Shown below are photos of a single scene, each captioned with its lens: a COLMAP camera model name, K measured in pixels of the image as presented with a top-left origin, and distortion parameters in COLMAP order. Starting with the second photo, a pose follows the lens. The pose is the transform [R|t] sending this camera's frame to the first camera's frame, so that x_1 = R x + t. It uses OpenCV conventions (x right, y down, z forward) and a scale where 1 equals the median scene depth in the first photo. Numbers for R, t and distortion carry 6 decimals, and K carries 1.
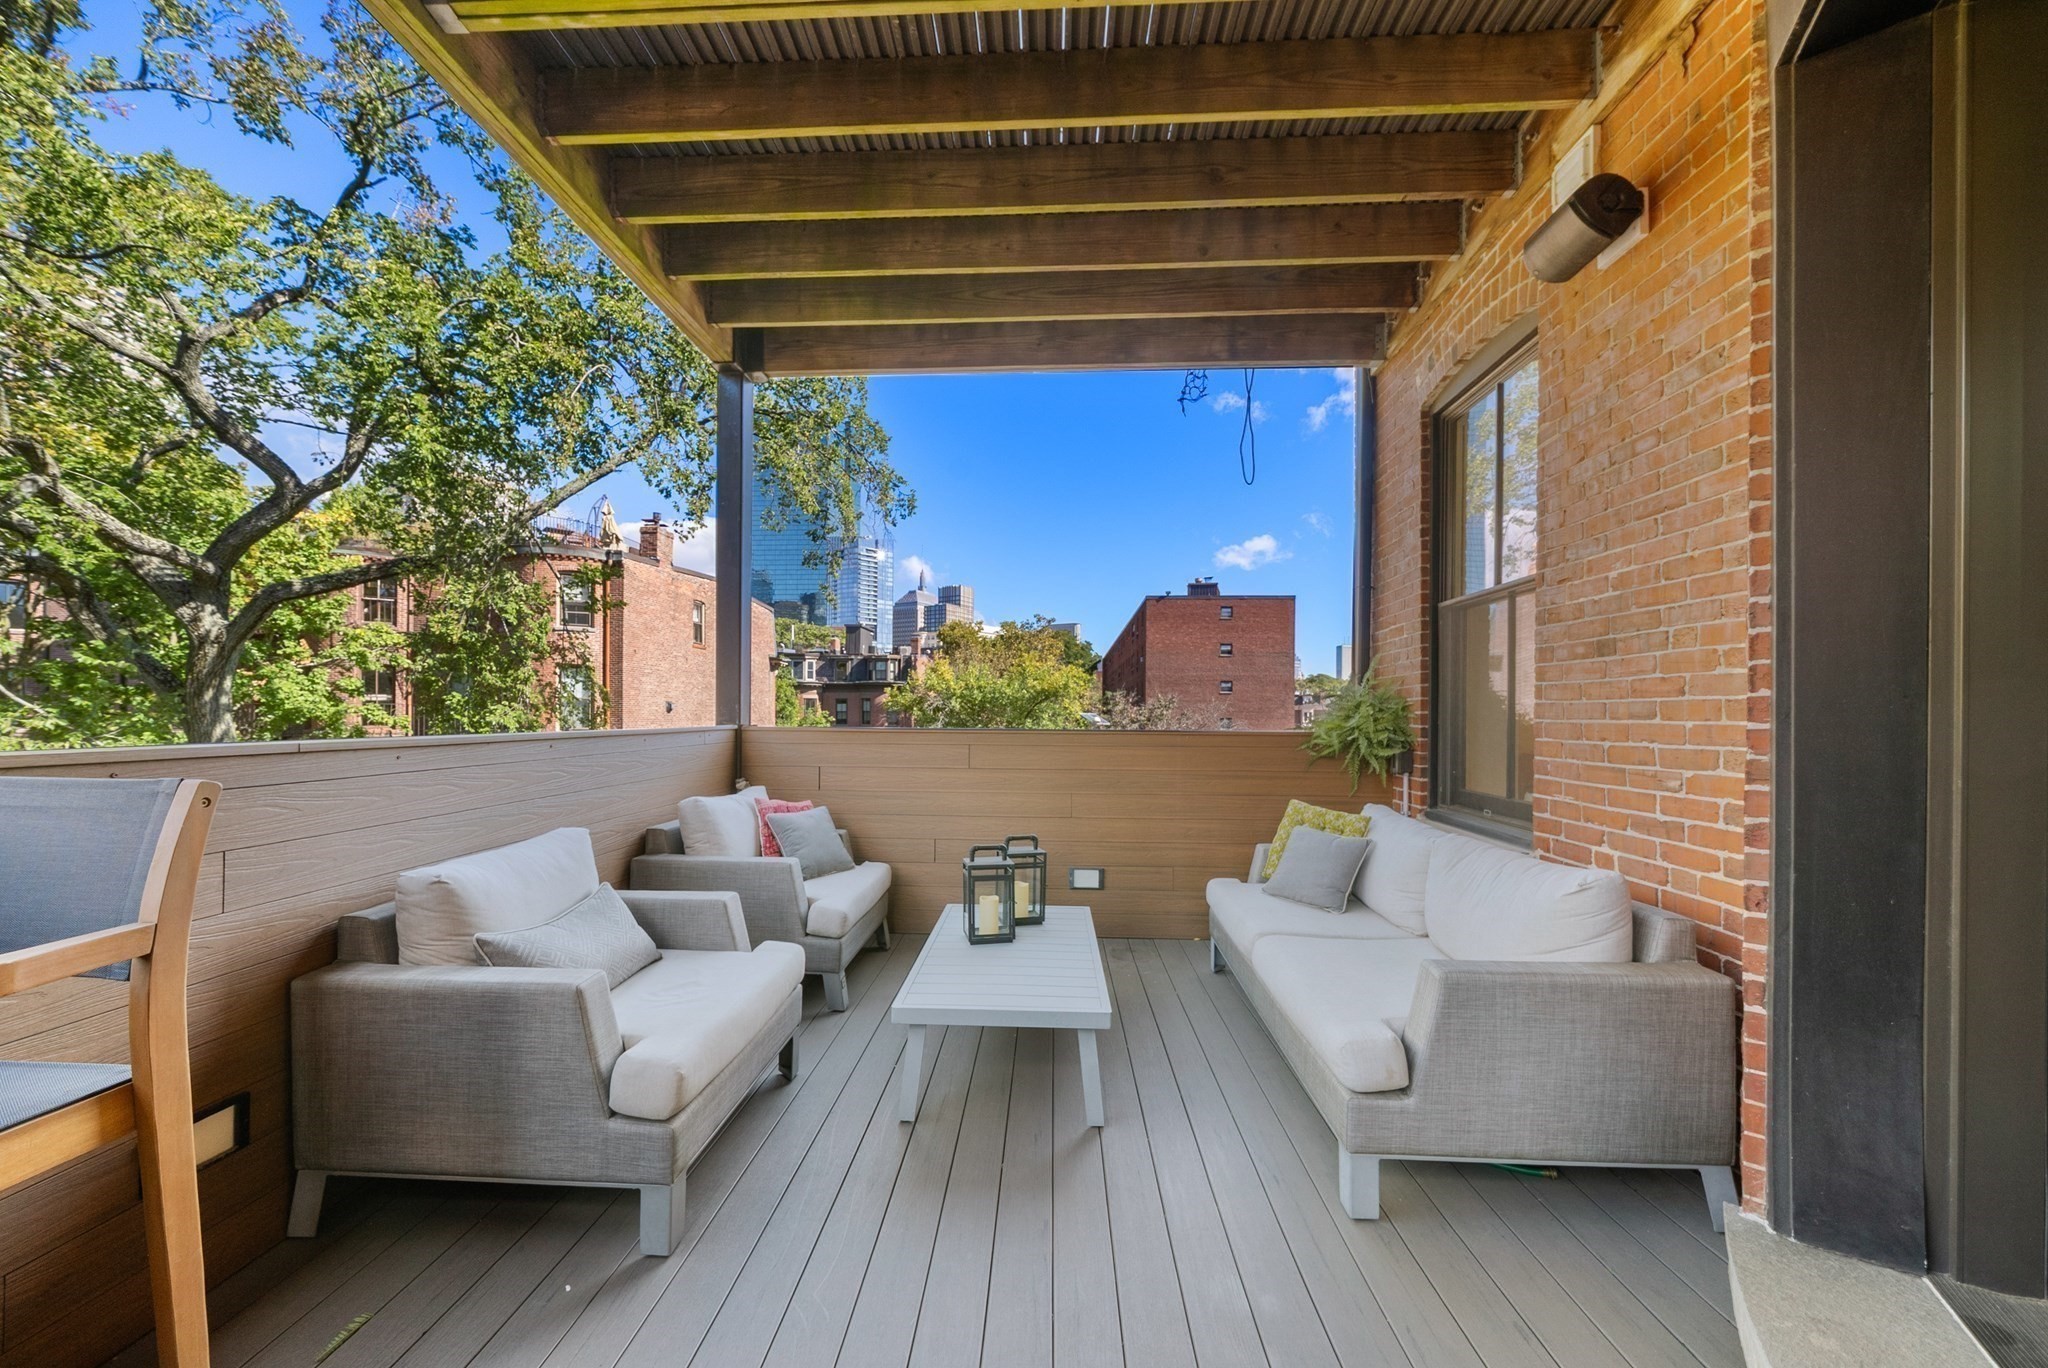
lens RADIAL K [[736.9, 0, 1021.7], [0, 736.9, 715.7], [0, 0, 1]] dist [0.001249, -0.002457]
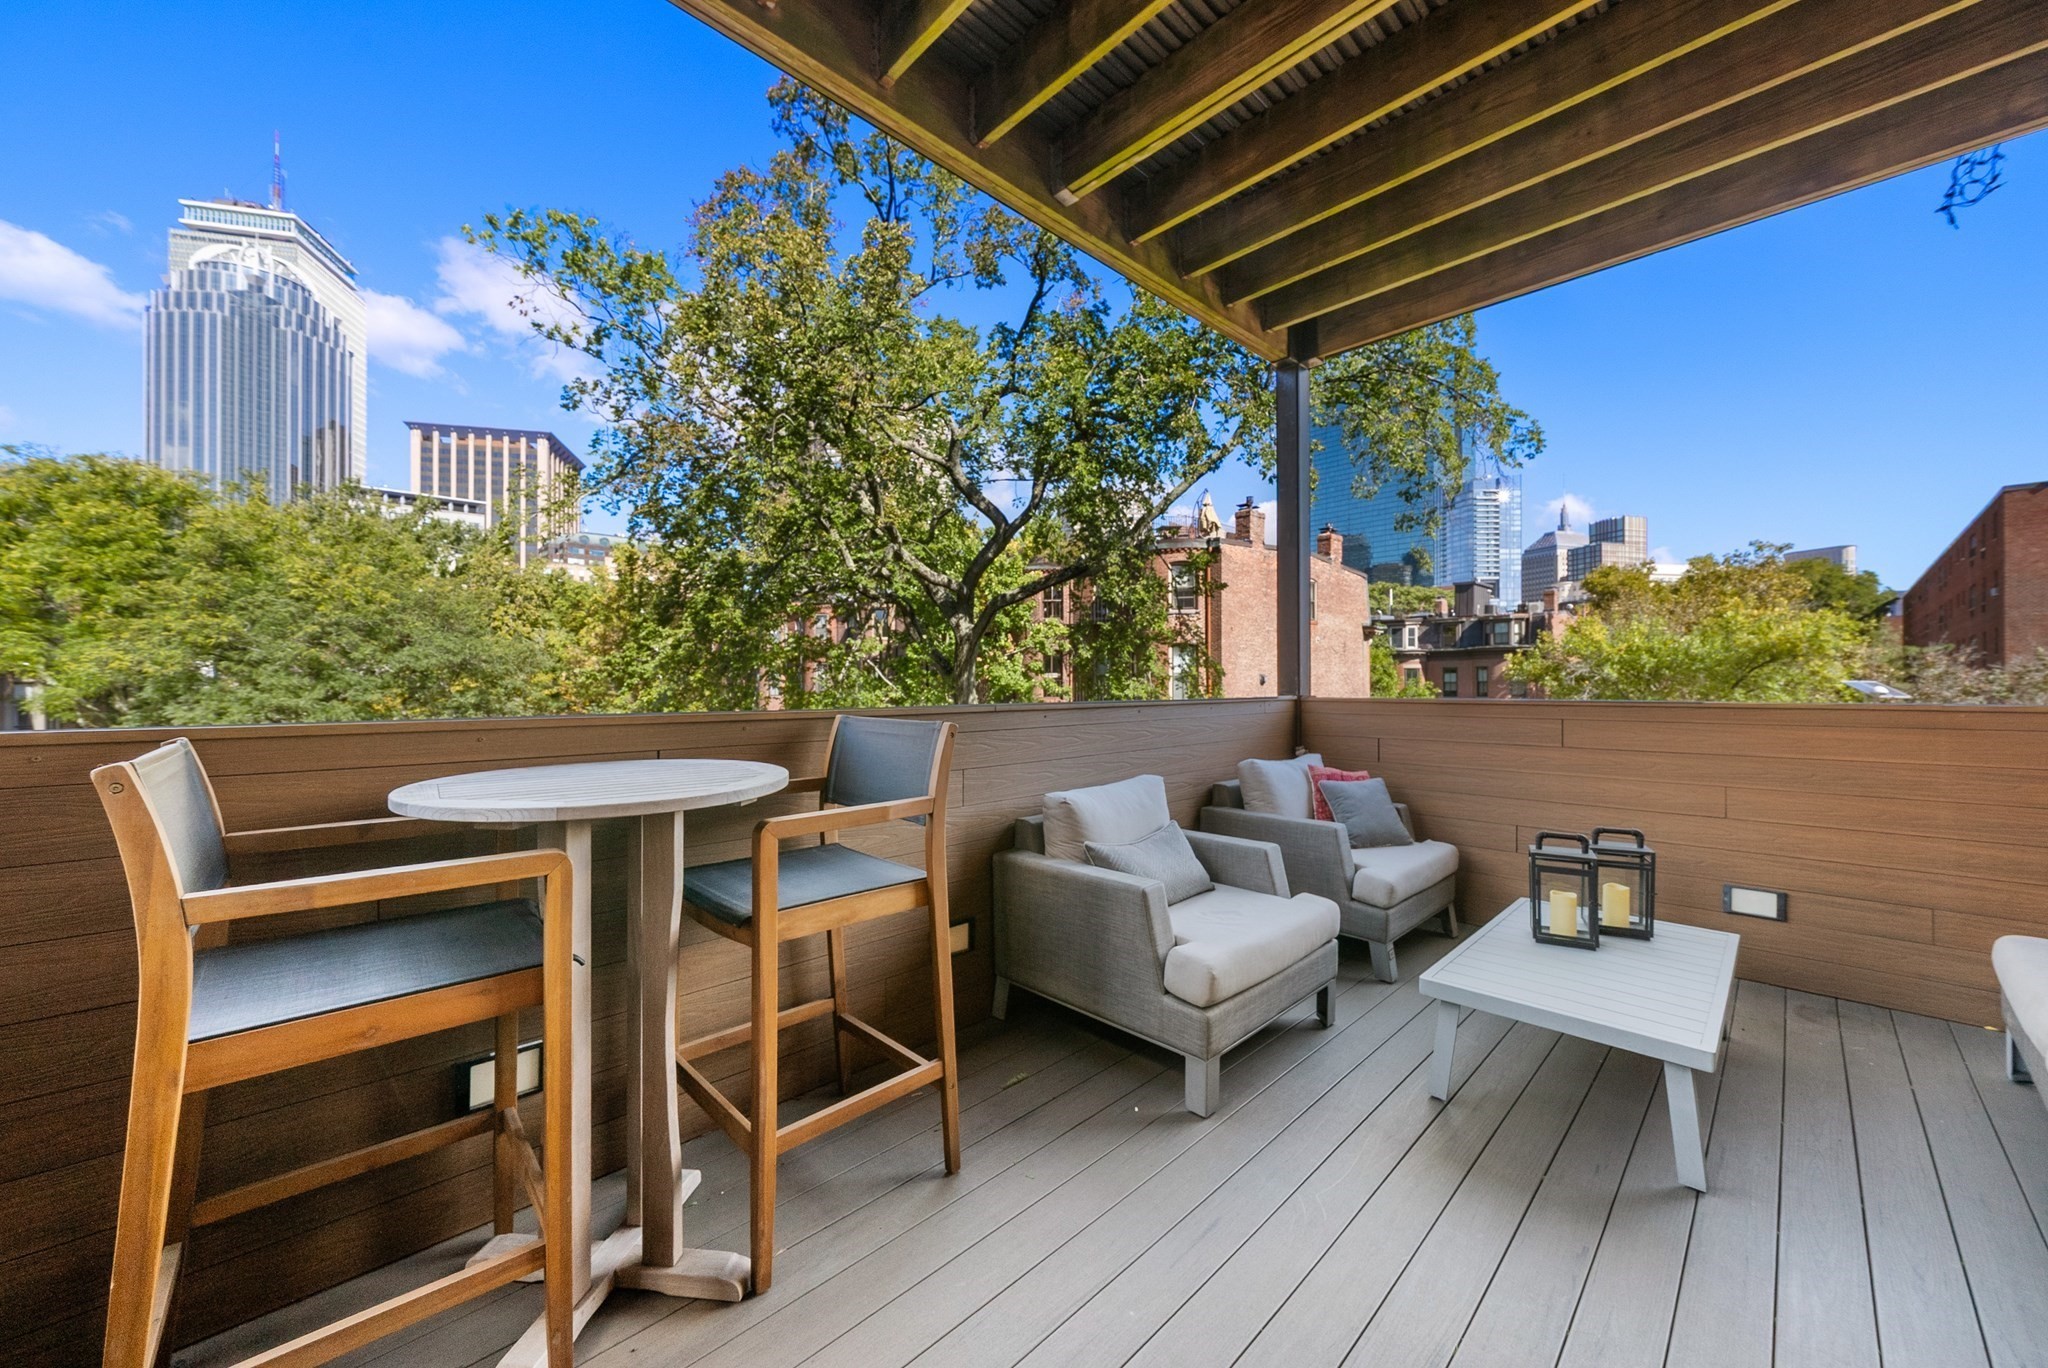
lens RADIAL K [[758.4, 0, 1024.0], [0, 758.4, 684.0], [0, 0, 1]] dist [0.000614, 0.000001]
pose [[0.725195, -0.009455, -0.688478, 0.082567], [0.005852, 0.999954, -0.007569, 0.001835], [0.688518, 0.001460, 0.725217, -0.063526]]
